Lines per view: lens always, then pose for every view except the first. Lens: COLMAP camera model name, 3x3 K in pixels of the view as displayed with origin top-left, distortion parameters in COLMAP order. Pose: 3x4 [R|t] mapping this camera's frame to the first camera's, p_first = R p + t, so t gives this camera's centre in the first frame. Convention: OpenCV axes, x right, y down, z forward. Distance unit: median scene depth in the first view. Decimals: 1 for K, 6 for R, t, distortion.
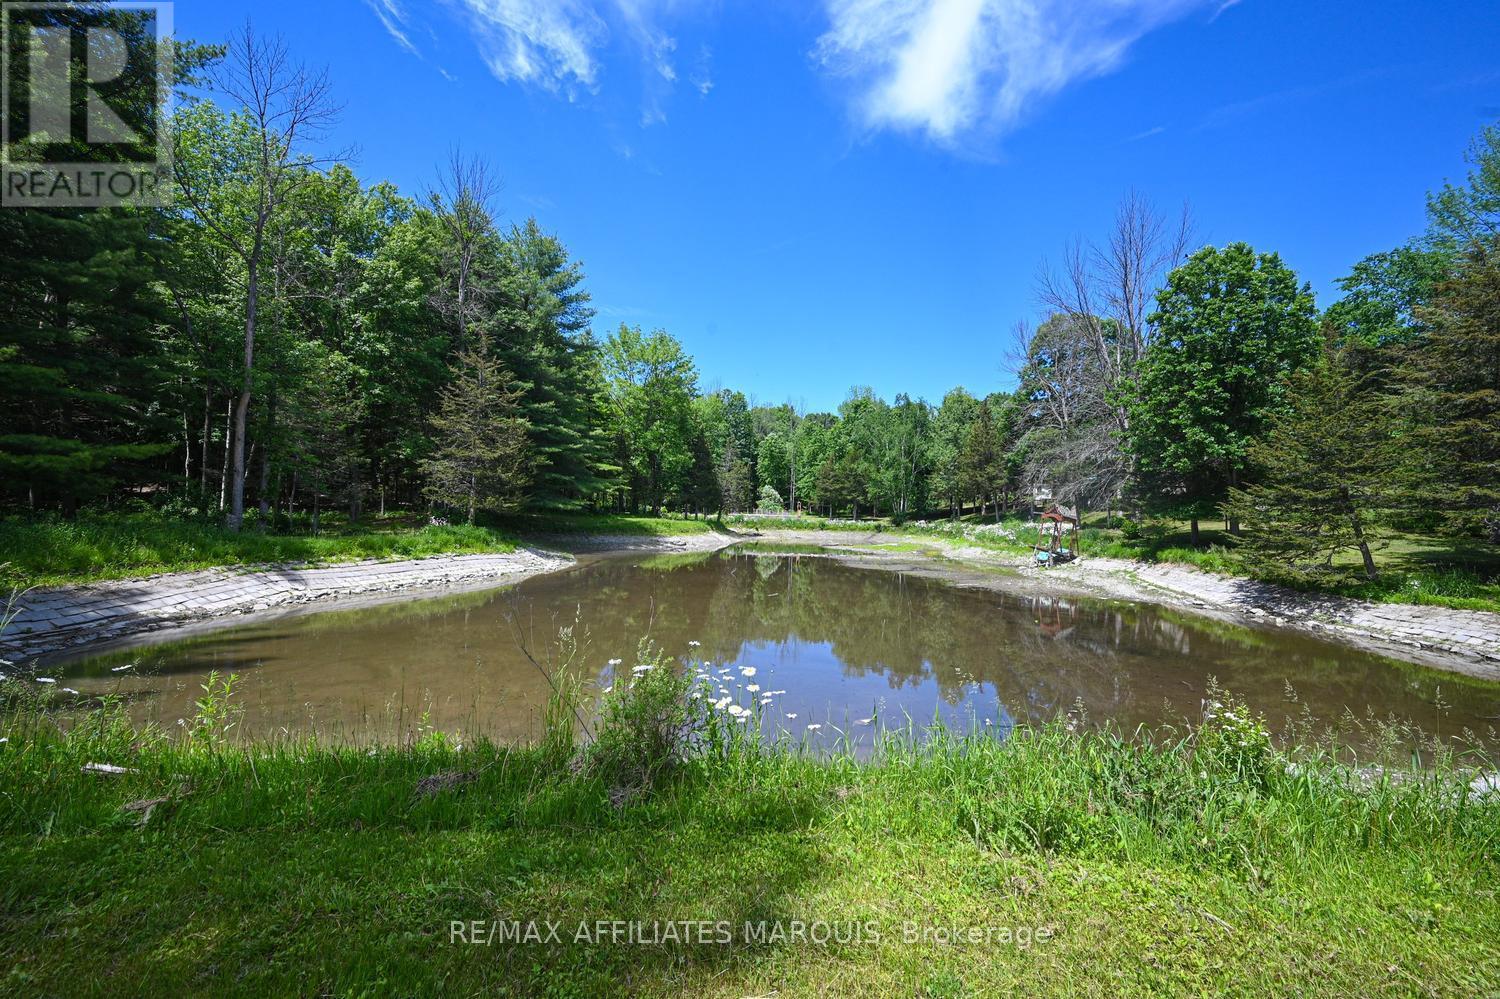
lens RADIAL K [[651.3, 0, 750.0], [0, 651.3, 499.5], [0, 0, 1]] dist [0.018744, 0.000006]
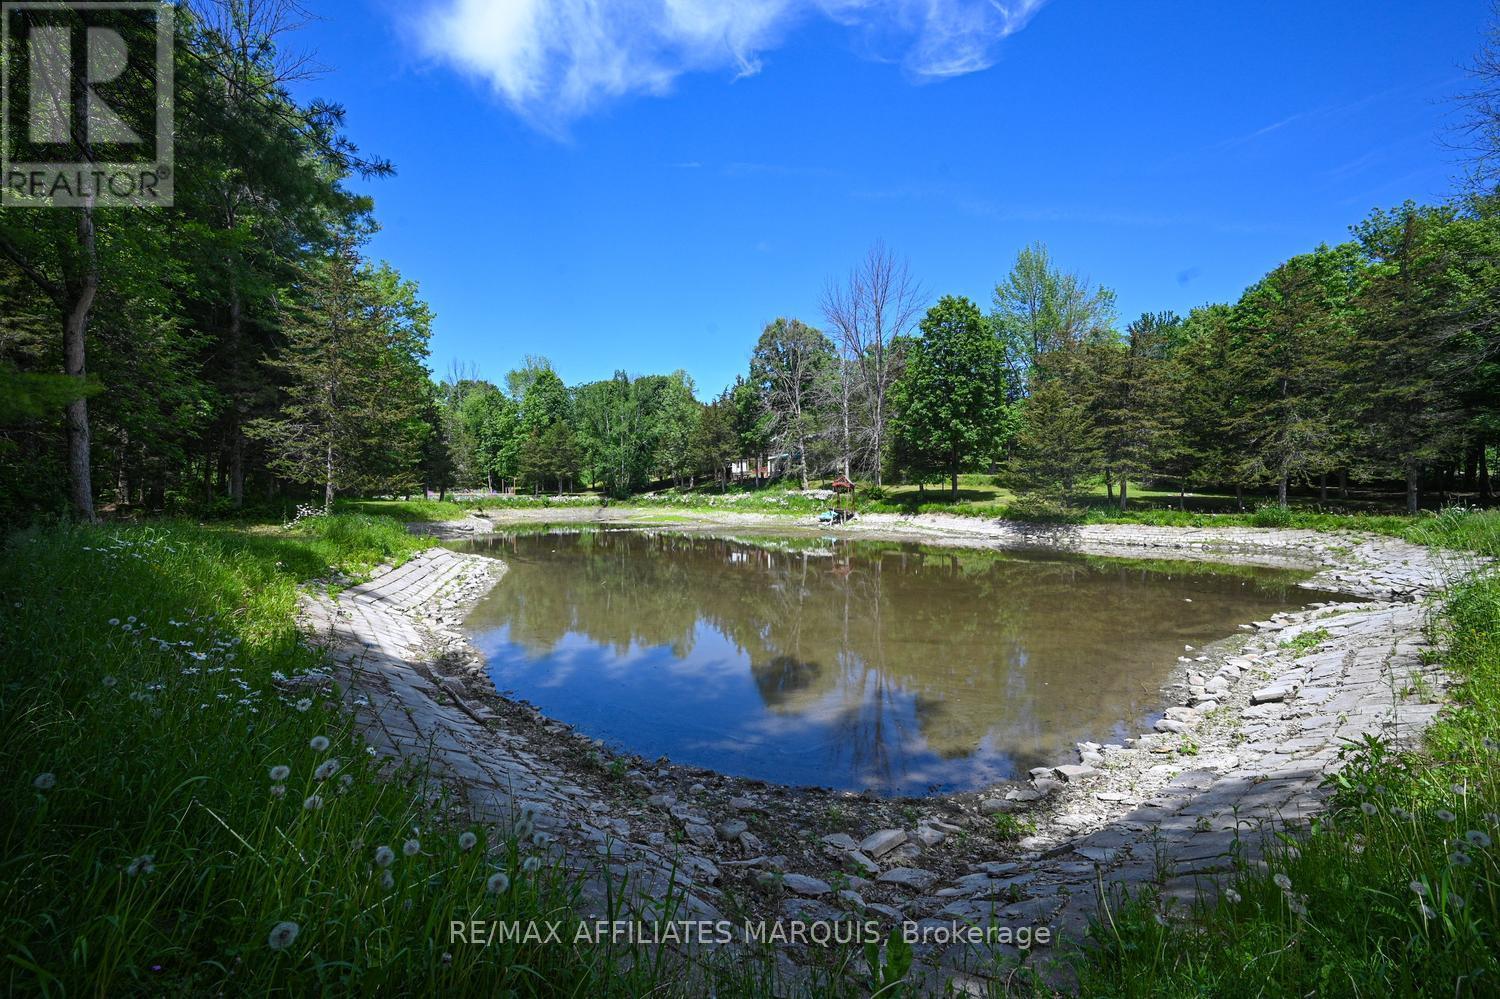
lens RADIAL K [[651.3, 0, 750.0], [0, 651.3, 499.5], [0, 0, 1]] dist [0.018744, 0.000006]
pose [[0.765207, -0.039988, 0.642541, -0.278370], [0.016035, 0.998943, 0.043071, -0.001144], [-0.643584, -0.022655, 0.765040, 0.073640]]
